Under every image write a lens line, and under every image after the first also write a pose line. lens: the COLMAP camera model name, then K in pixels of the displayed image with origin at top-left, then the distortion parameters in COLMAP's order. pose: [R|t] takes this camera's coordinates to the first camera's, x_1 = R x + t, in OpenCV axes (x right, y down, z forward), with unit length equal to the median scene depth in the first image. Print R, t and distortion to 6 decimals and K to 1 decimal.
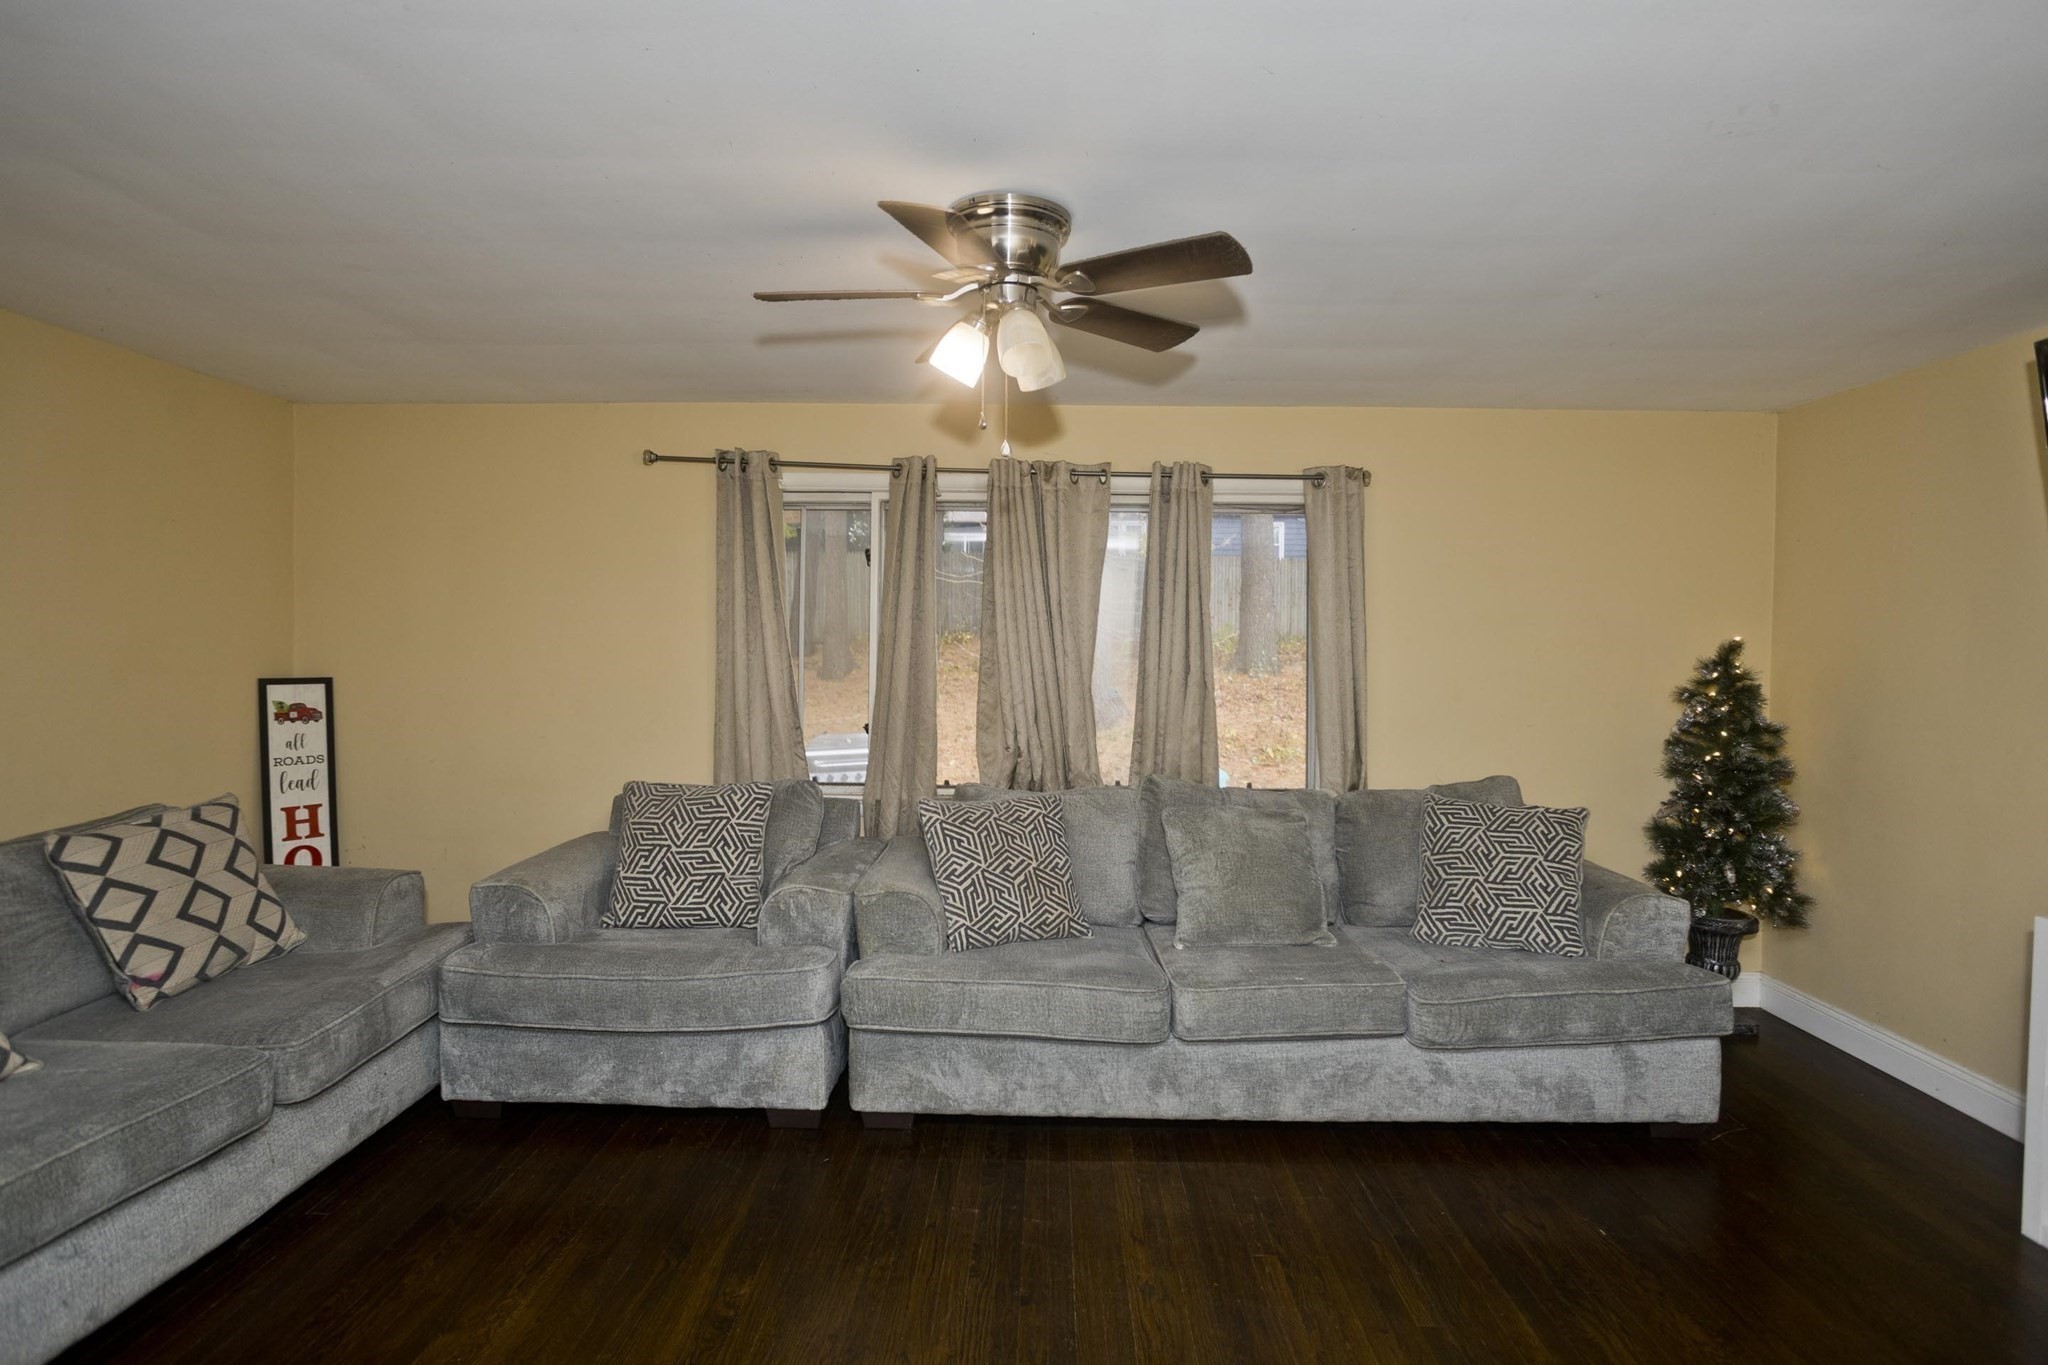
lens RADIAL K [[1099.1, 0, 1024.0], [0, 1099.1, 682.5], [0, 0, 1]] dist [-0.000324, -0.000033]
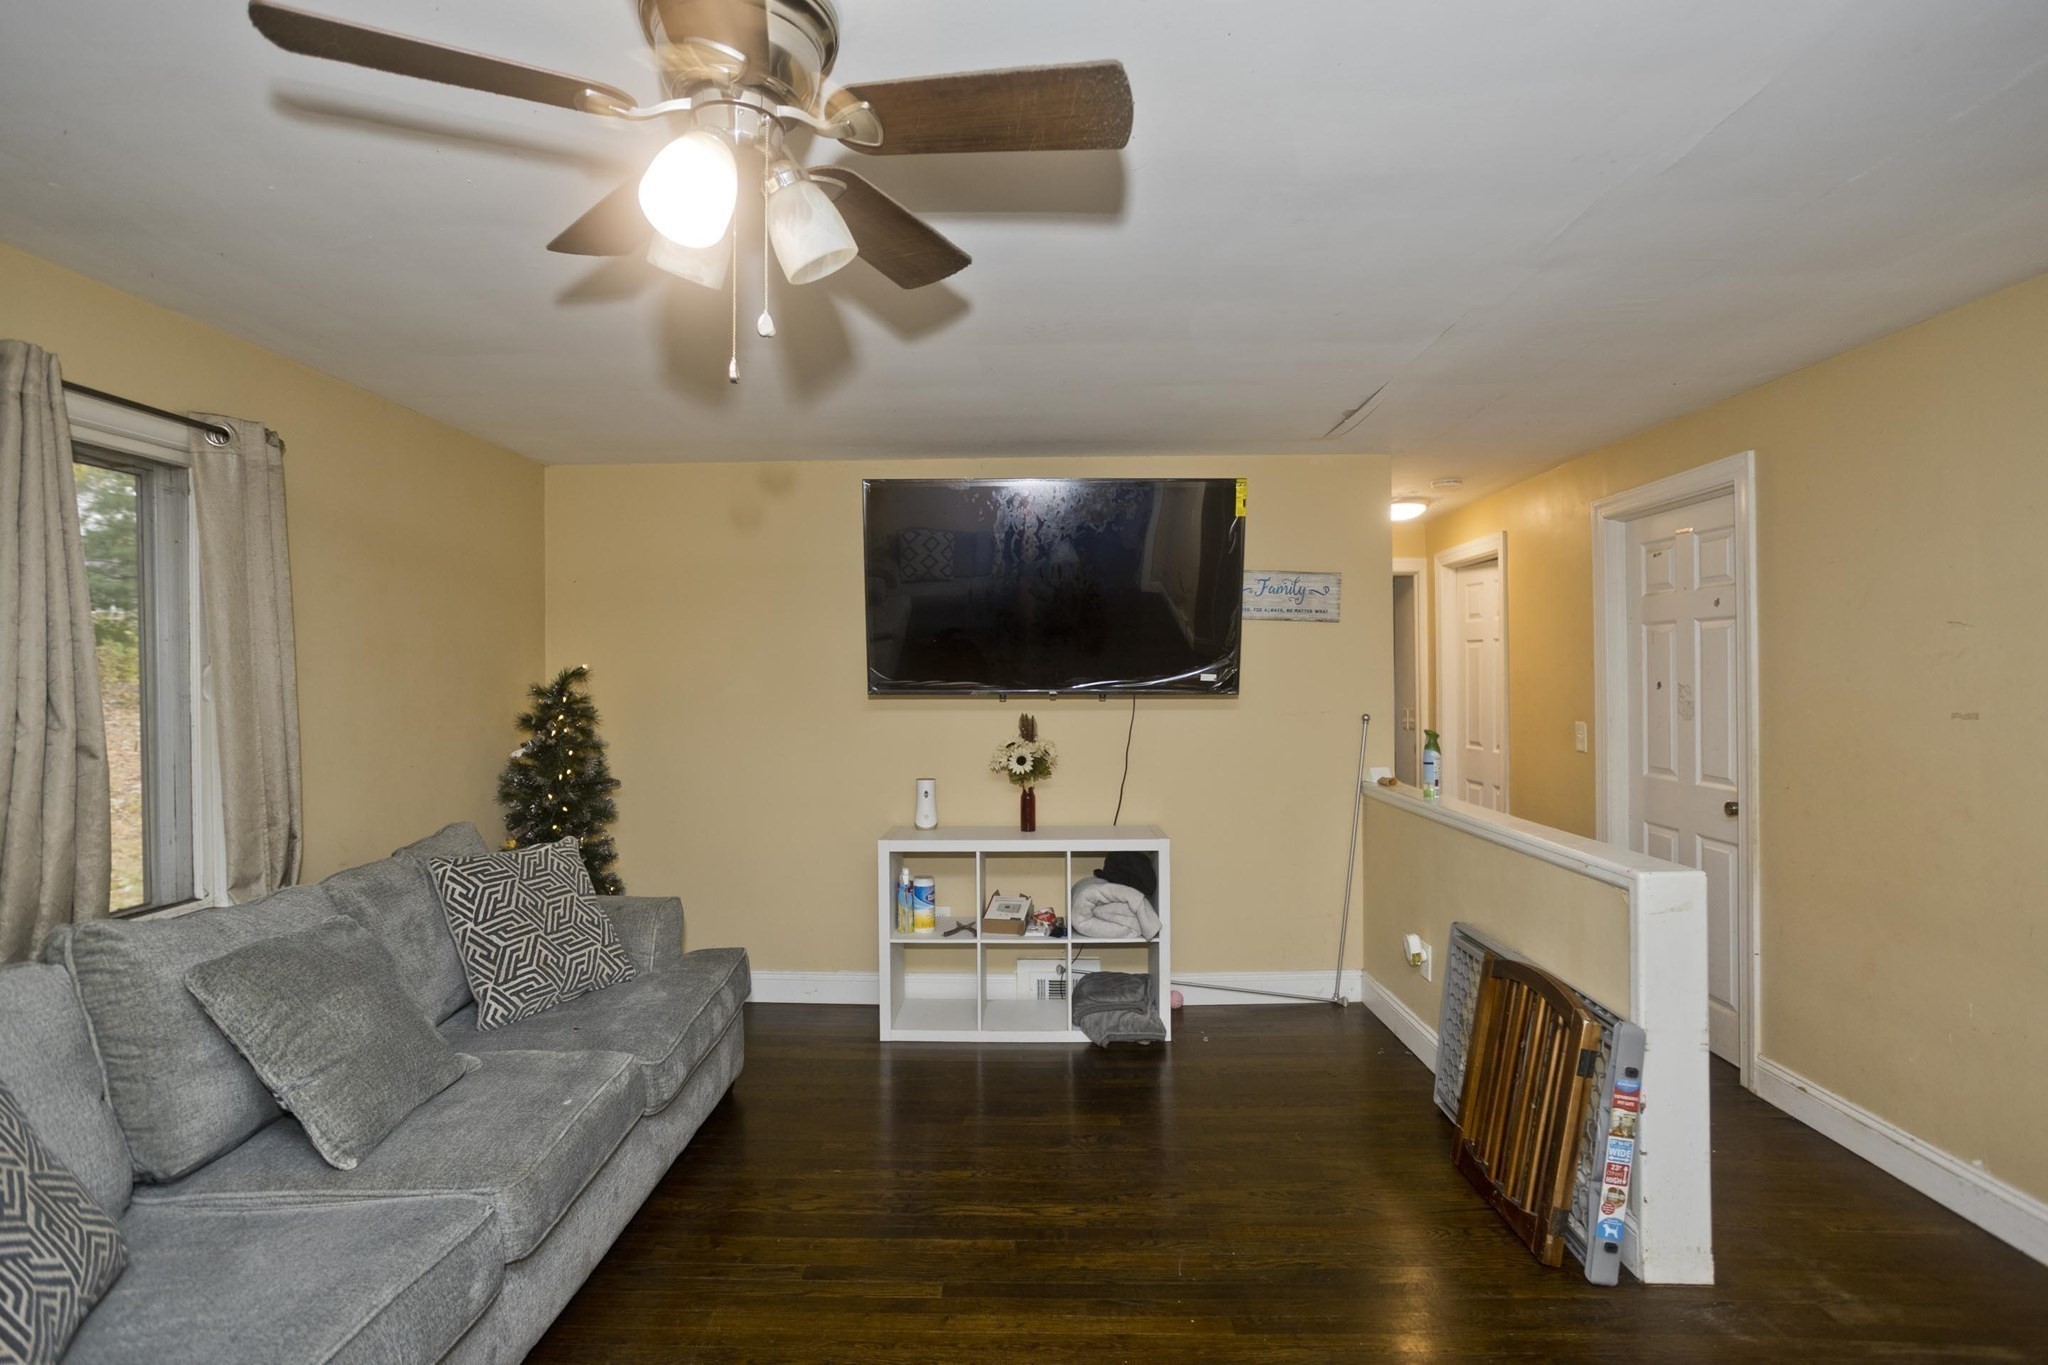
lens RADIAL K [[983.9, 0, 1024.0], [0, 983.9, 682.5], [0, 0, 1]] dist [-0.000238, -0.000003]
pose [[0.006620, -0.019271, 0.999792, -0.353752], [0.039645, 0.999033, 0.018994, -0.024644], [-0.999192, 0.039511, 0.007378, 0.537695]]
